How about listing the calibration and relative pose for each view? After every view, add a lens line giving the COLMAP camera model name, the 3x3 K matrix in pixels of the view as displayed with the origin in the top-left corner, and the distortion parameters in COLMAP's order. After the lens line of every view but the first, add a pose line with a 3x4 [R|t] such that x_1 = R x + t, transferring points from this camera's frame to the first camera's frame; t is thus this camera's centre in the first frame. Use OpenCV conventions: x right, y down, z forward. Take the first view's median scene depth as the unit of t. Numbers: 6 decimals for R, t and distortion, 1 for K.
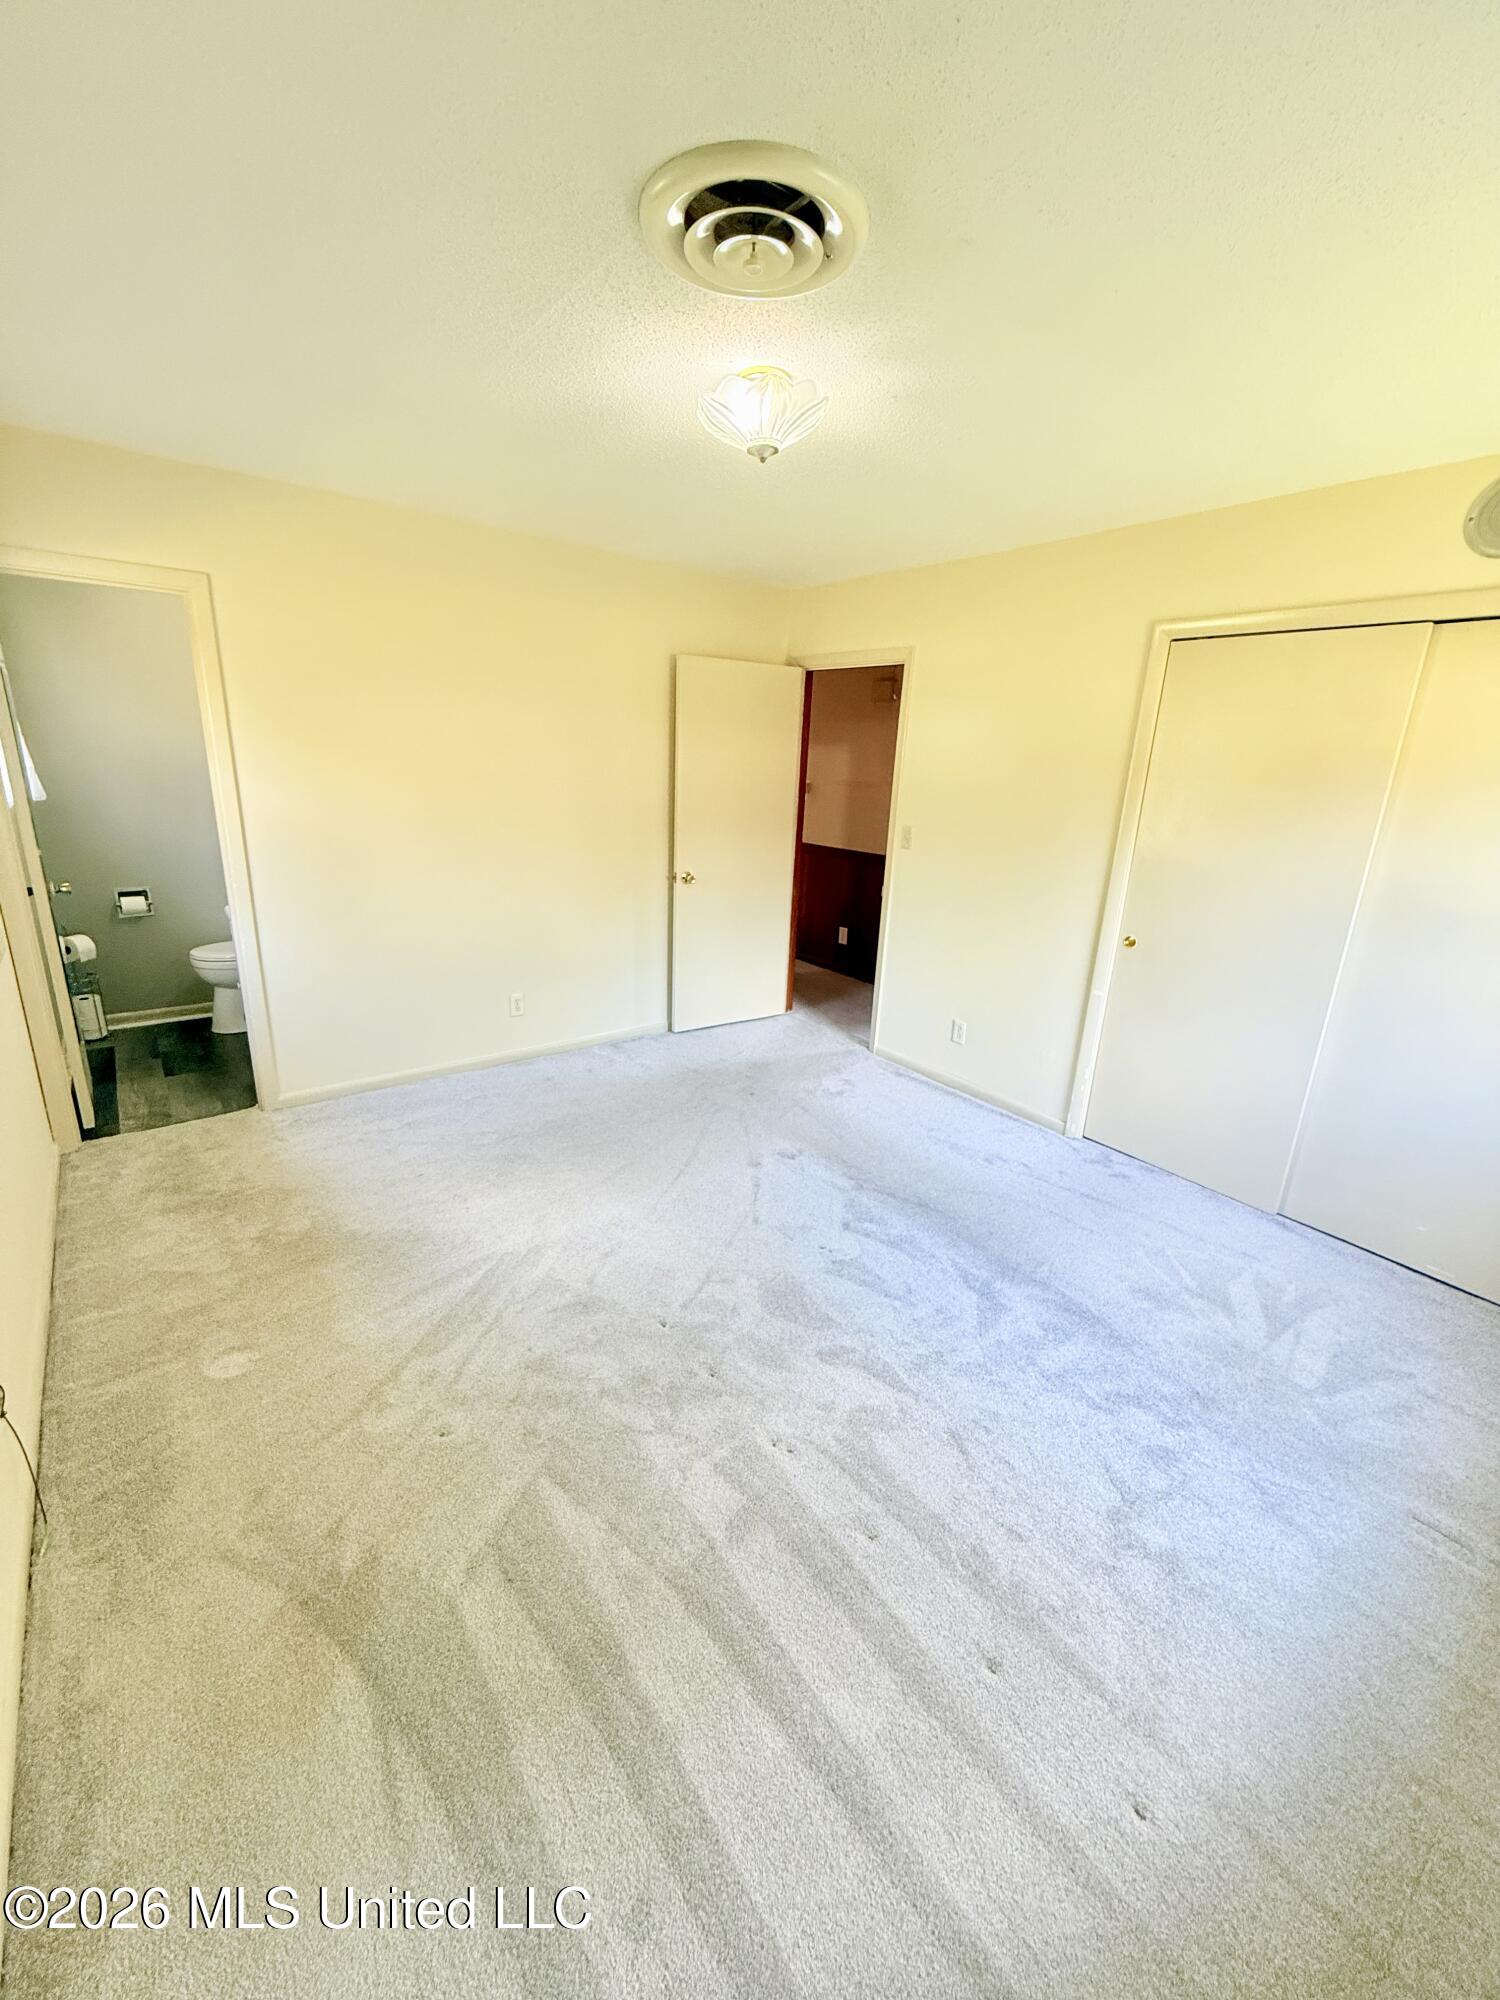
lens RADIAL K [[802.0, 0, 749.0], [0, 802.0, 992.4], [0, 0, 1]] dist [-0.009341, 0.001348]
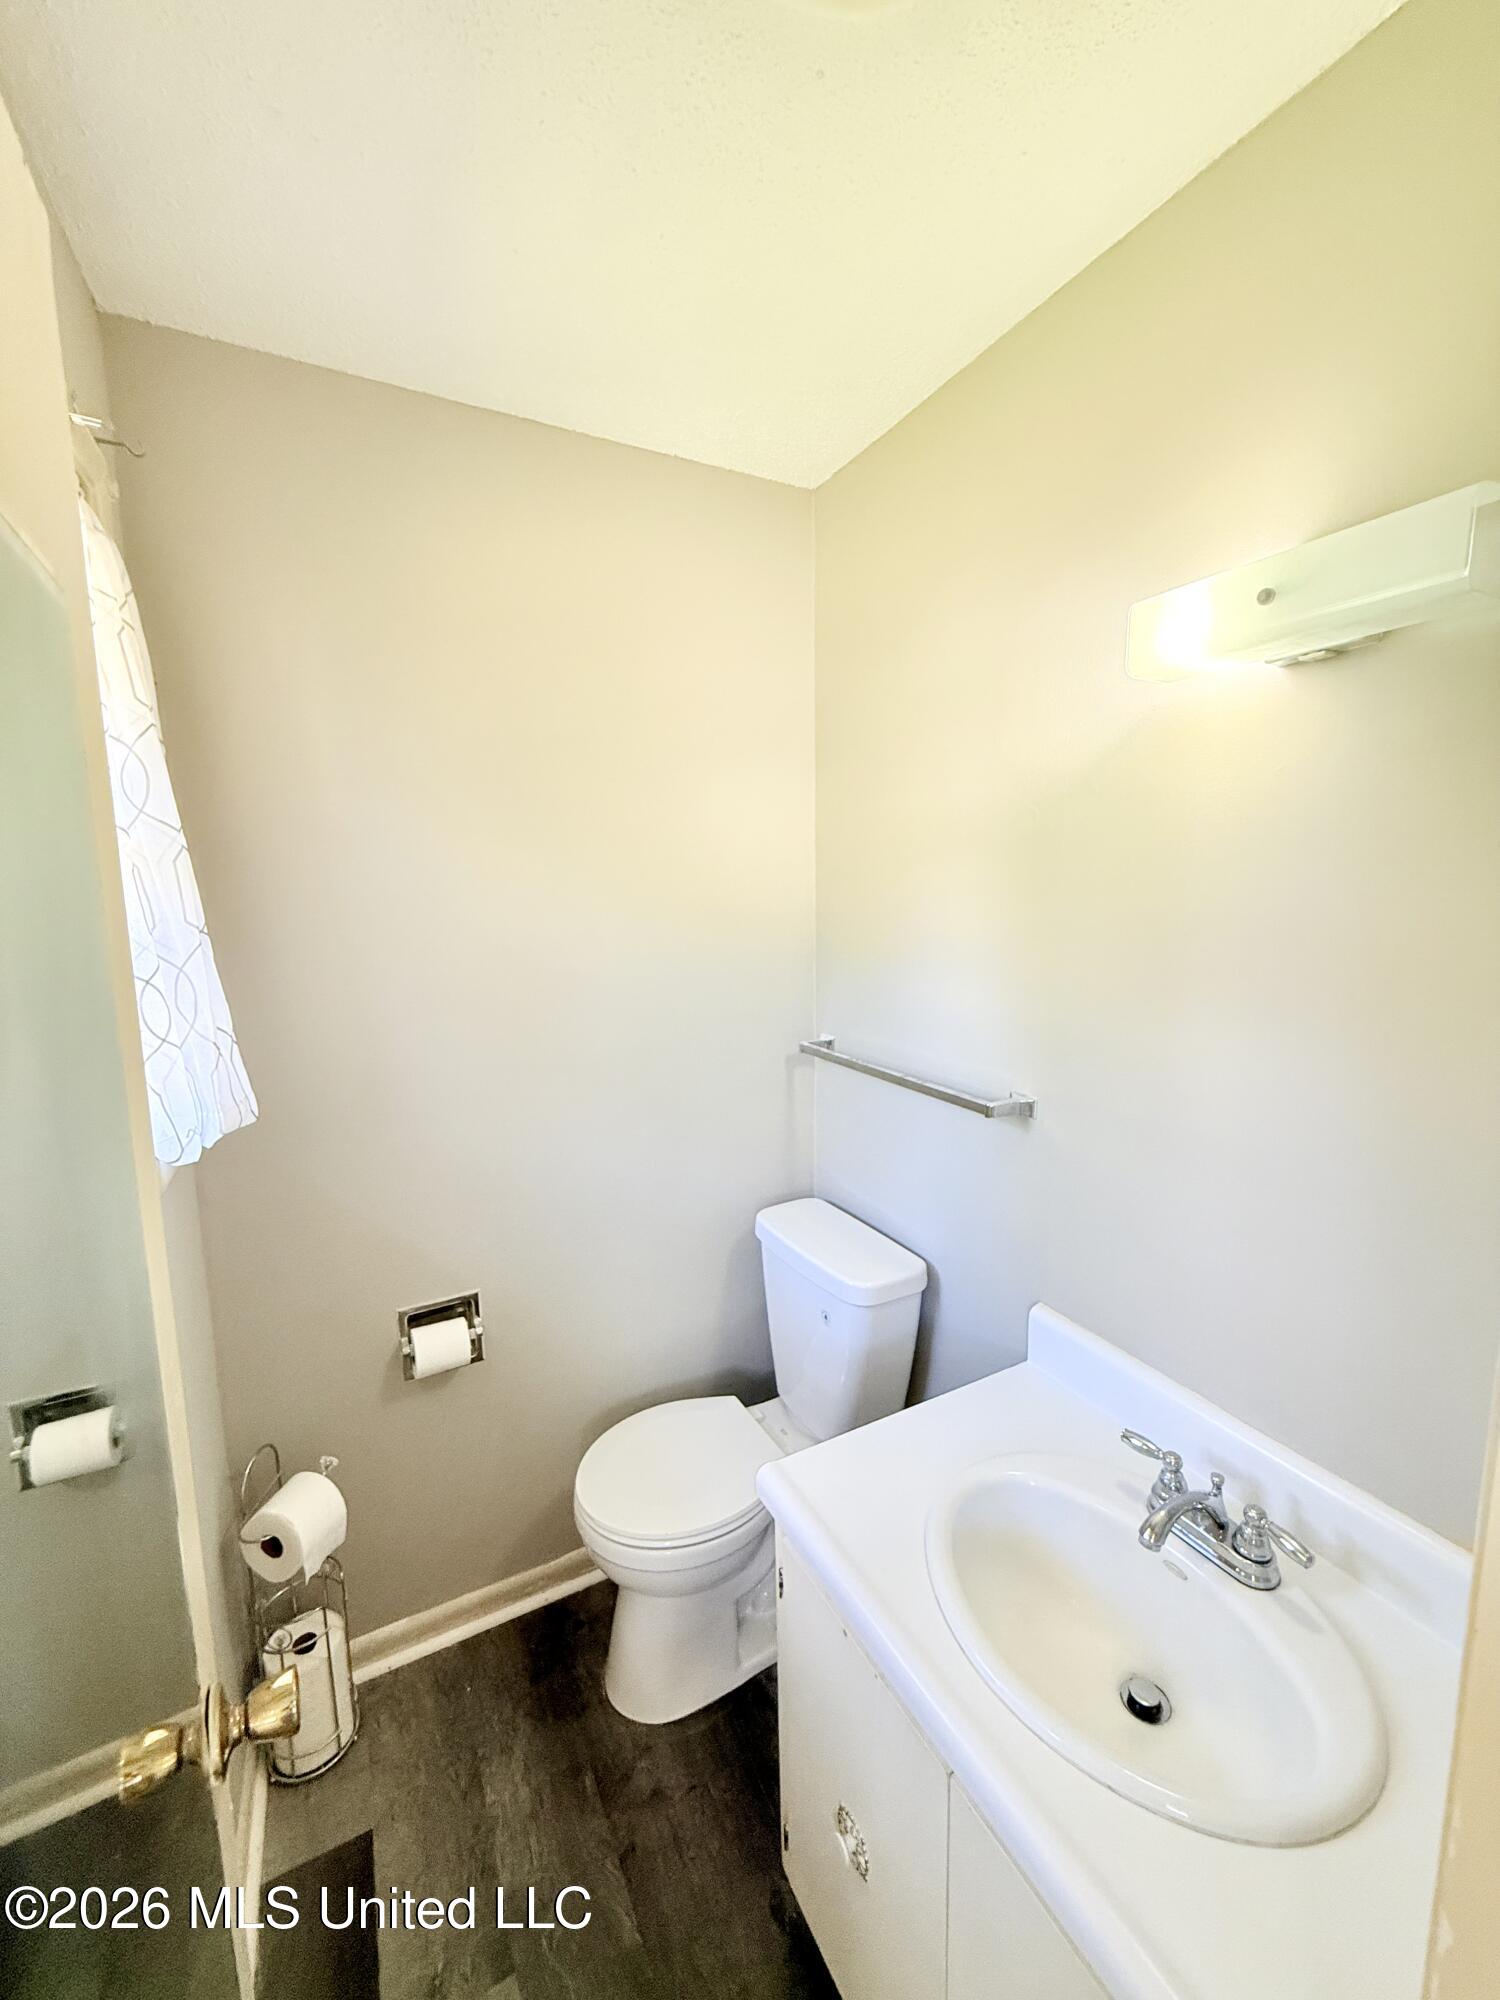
lens RADIAL K [[802.0, 0, 751.3], [0, 802.0, 998.0], [0, 0, 1]] dist [-0.009341, 0.001348]
pose [[0.986205, -0.030804, -0.162640, -1.123888], [0.005652, 0.988227, -0.152893, -0.419791], [0.165435, 0.149865, 0.974768, 1.272139]]
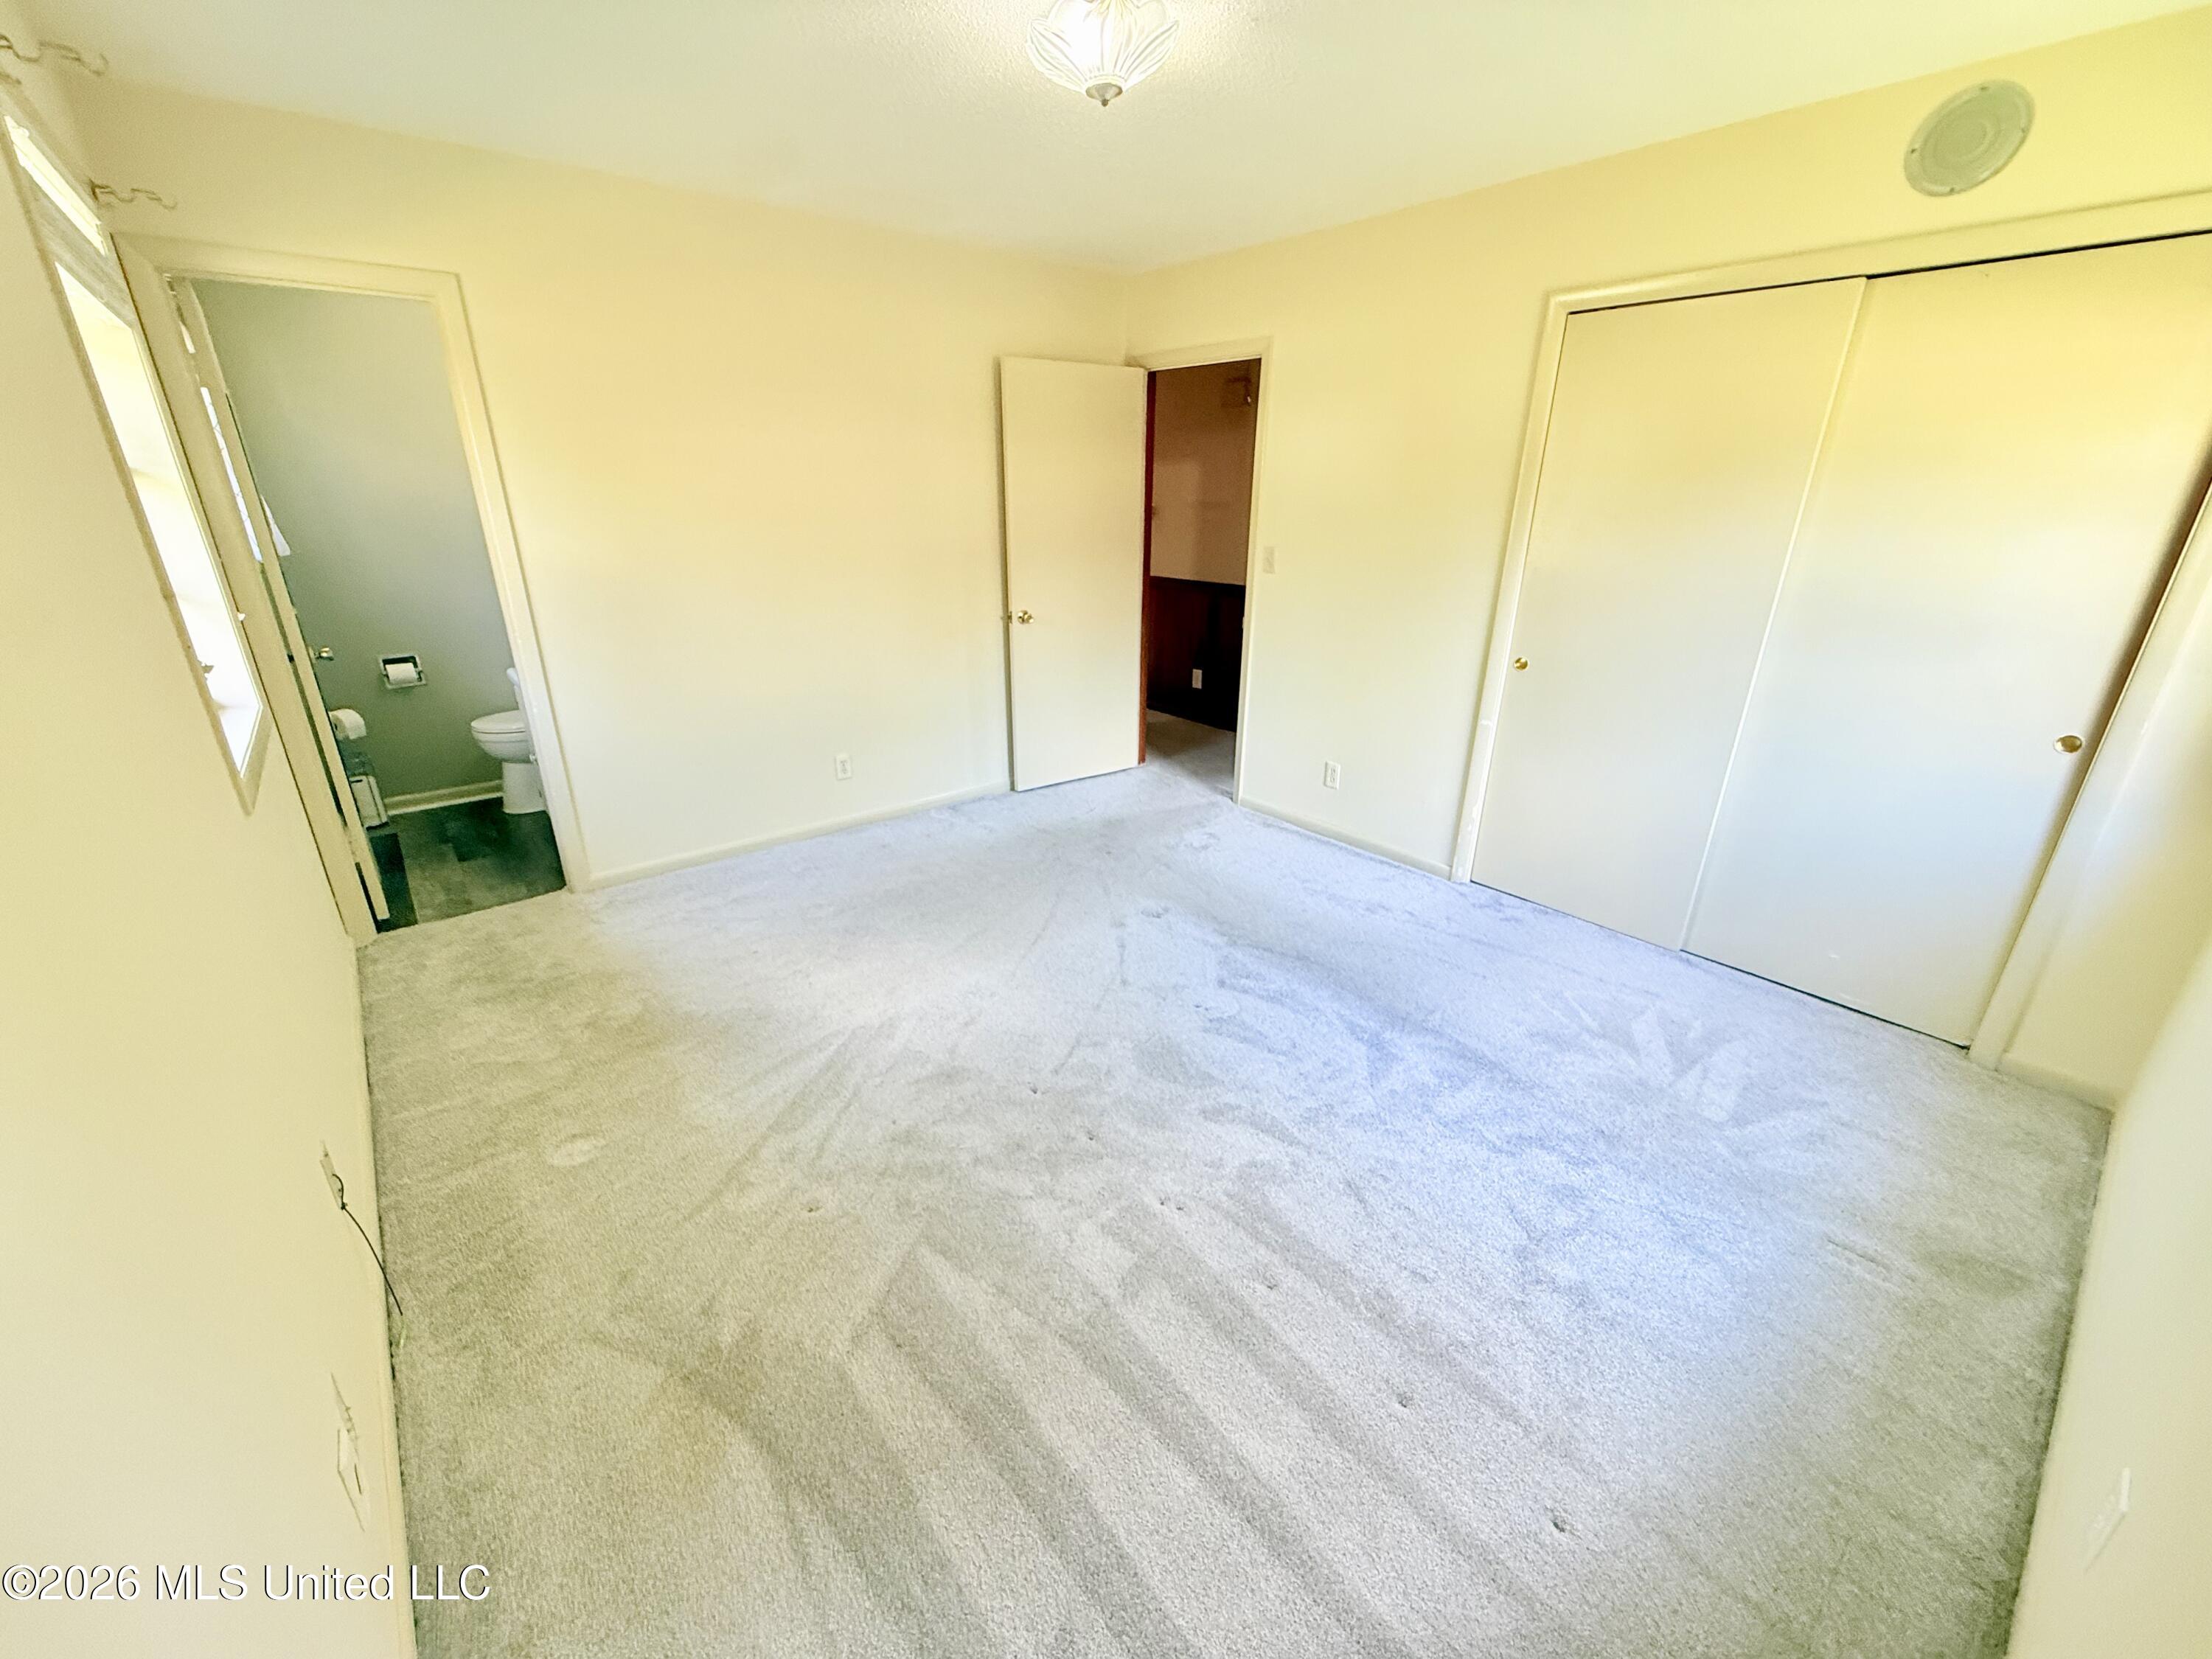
lens RADIAL K [[887.0, 0, 1101.1], [0, 887.0, 830.0], [0, 0, 1]] dist [-0.009341, 0.001348]
pose [[0.998929, -0.044156, 0.013851, -0.033211], [0.042883, 0.995741, 0.081619, 0.033623], [-0.017396, -0.080937, 0.996567, -0.008520]]
